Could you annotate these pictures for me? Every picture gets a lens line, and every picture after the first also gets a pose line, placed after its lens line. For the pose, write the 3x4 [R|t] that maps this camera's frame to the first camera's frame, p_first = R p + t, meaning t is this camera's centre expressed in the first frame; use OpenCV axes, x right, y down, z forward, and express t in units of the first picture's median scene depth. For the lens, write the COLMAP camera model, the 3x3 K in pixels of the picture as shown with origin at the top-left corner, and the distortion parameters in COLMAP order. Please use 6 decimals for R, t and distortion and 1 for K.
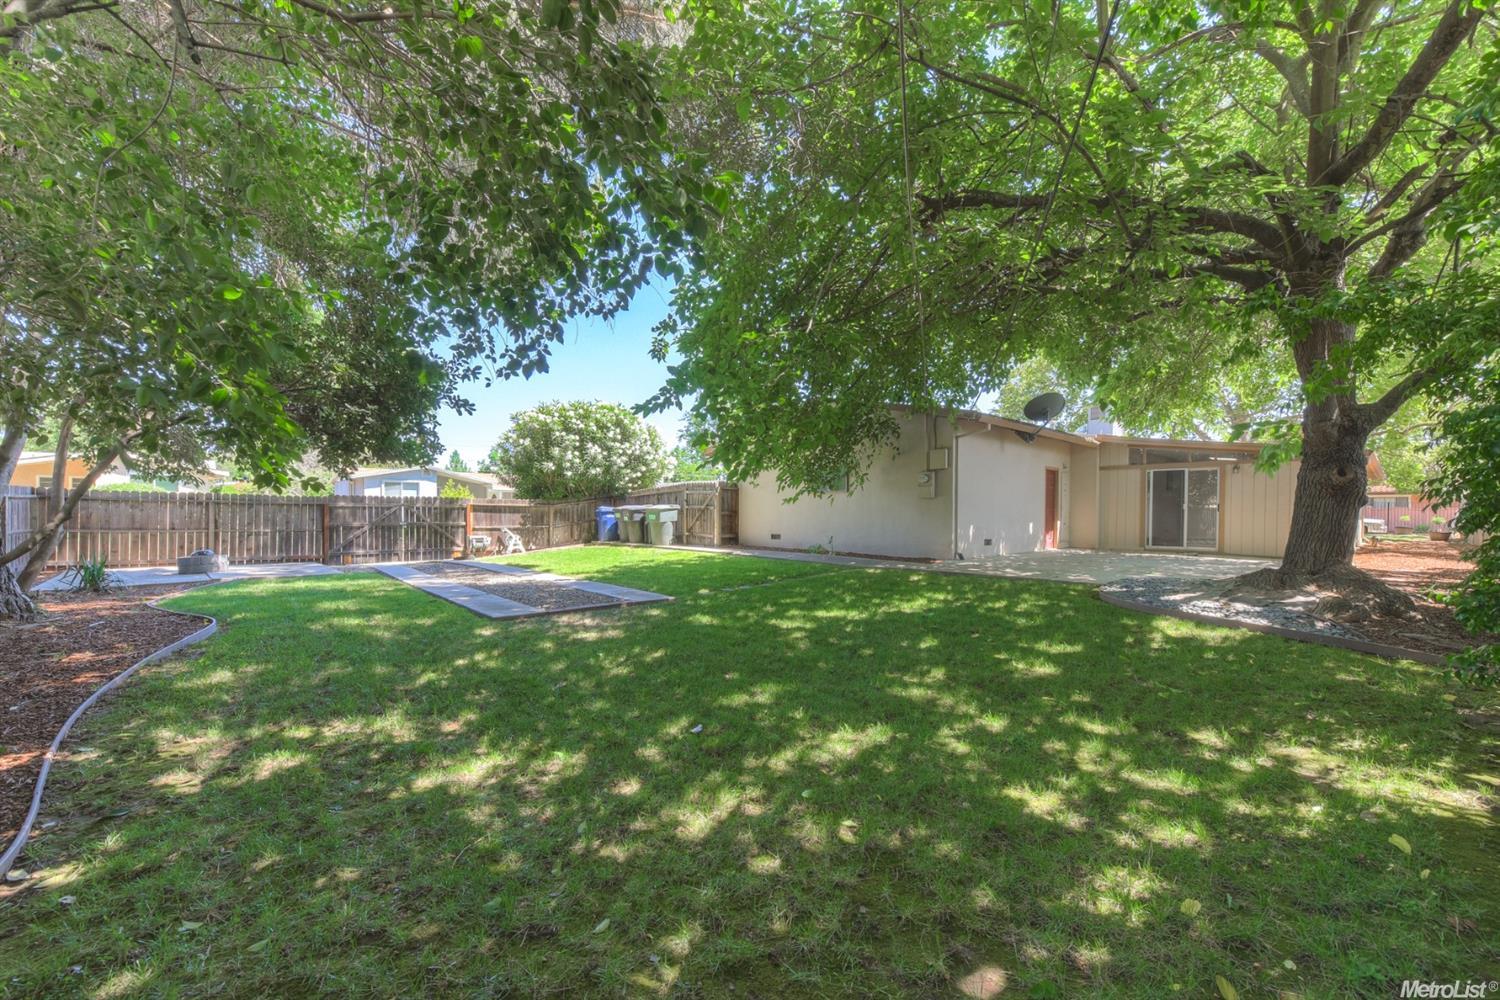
lens RADIAL K [[586.2, 0, 755.6], [0, 586.2, 511.0], [0, 0, 1]] dist [0.001279, -0.000384]
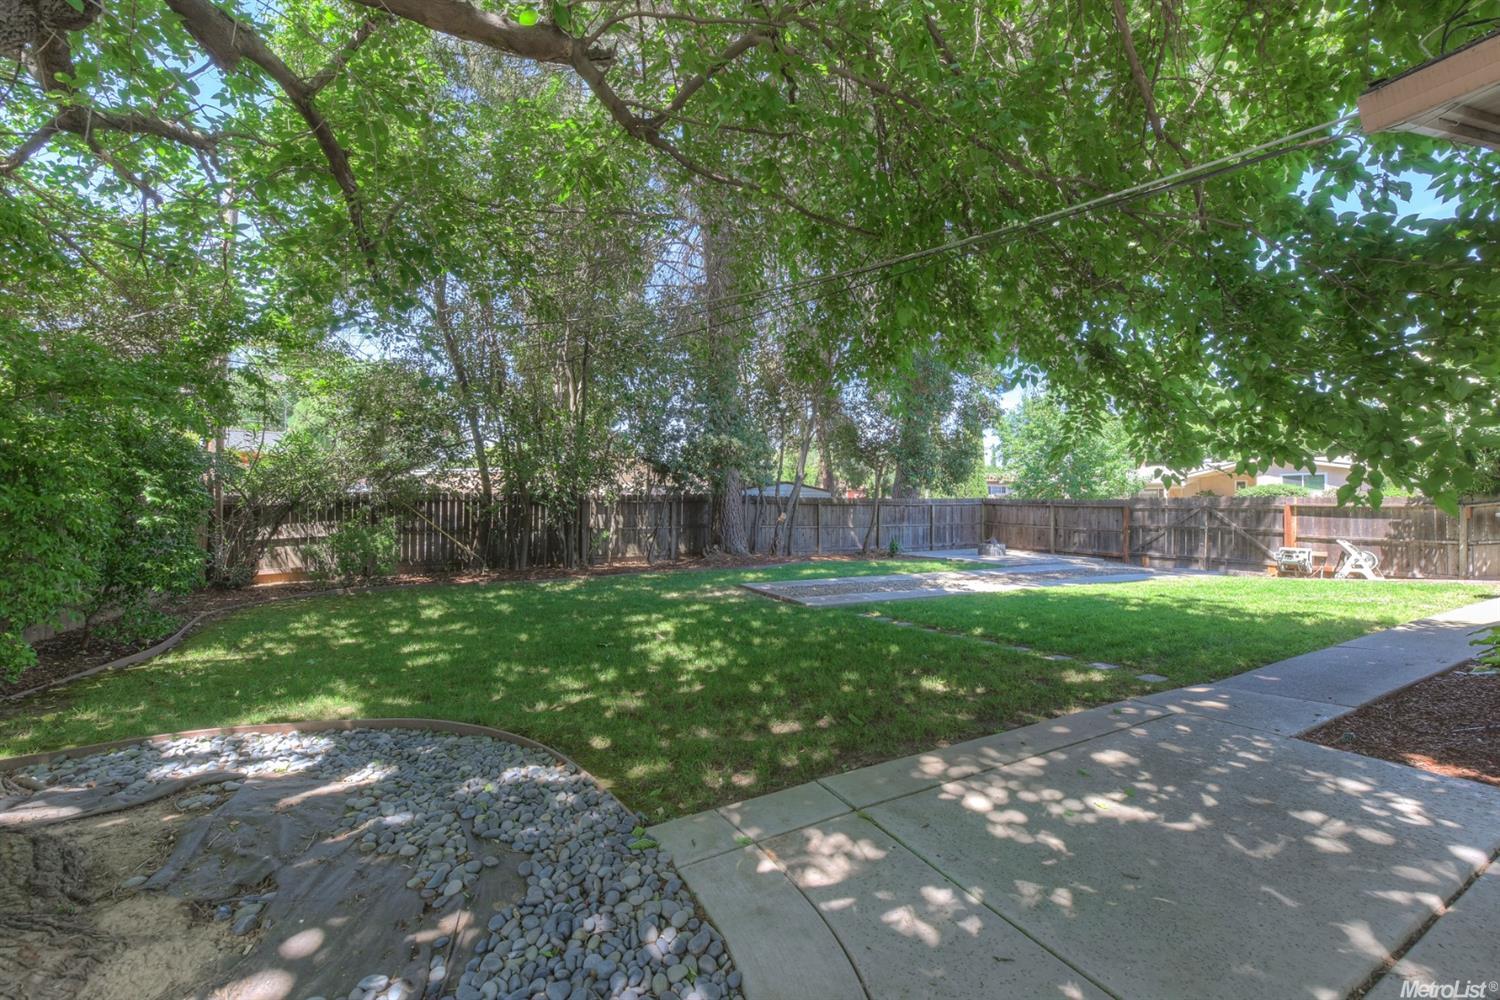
lens RADIAL K [[586.2, 0, 750.3], [0, 586.2, 503.4], [0, 0, 1]] dist [0.001279, -0.000384]
pose [[-0.316457, -0.005295, -0.948592, 0.394540], [0.001963, 0.999979, -0.006237, -0.009351], [0.948605, -0.003836, -0.316440, 0.534456]]
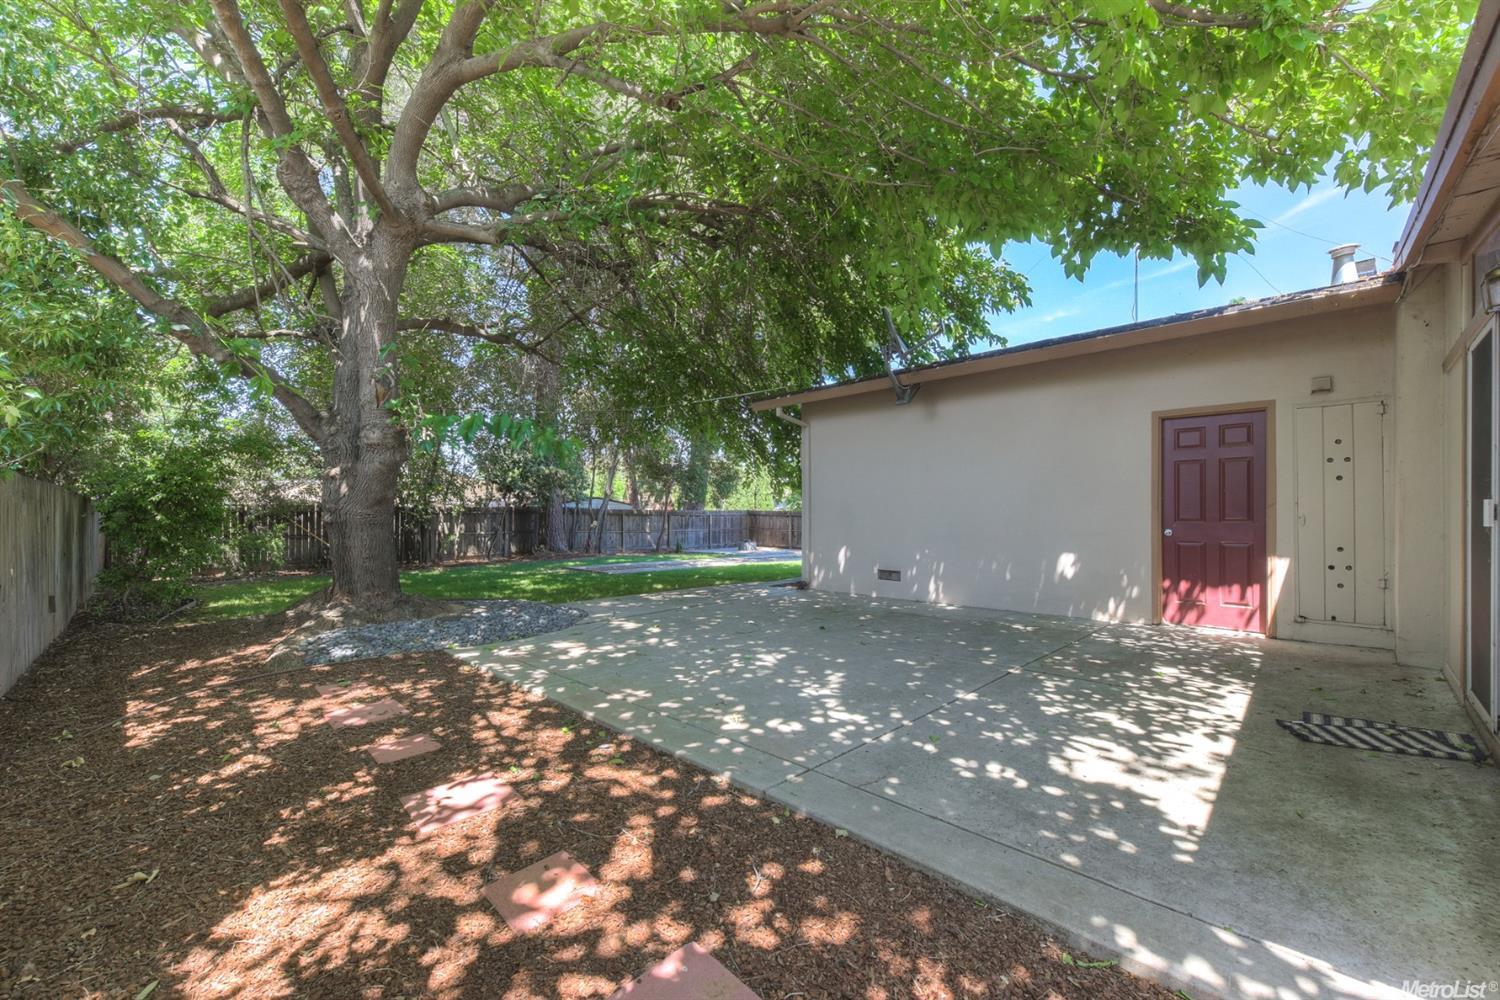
lens RADIAL K [[586.2, 0, 755.4], [0, 586.2, 514.2], [0, 0, 1]] dist [0.001279, -0.000384]
pose [[-0.001629, -0.008329, -0.999964, 0.806763], [0.007616, 0.999936, -0.008341, 0.000434], [0.999970, -0.007629, -0.001565, 0.651995]]
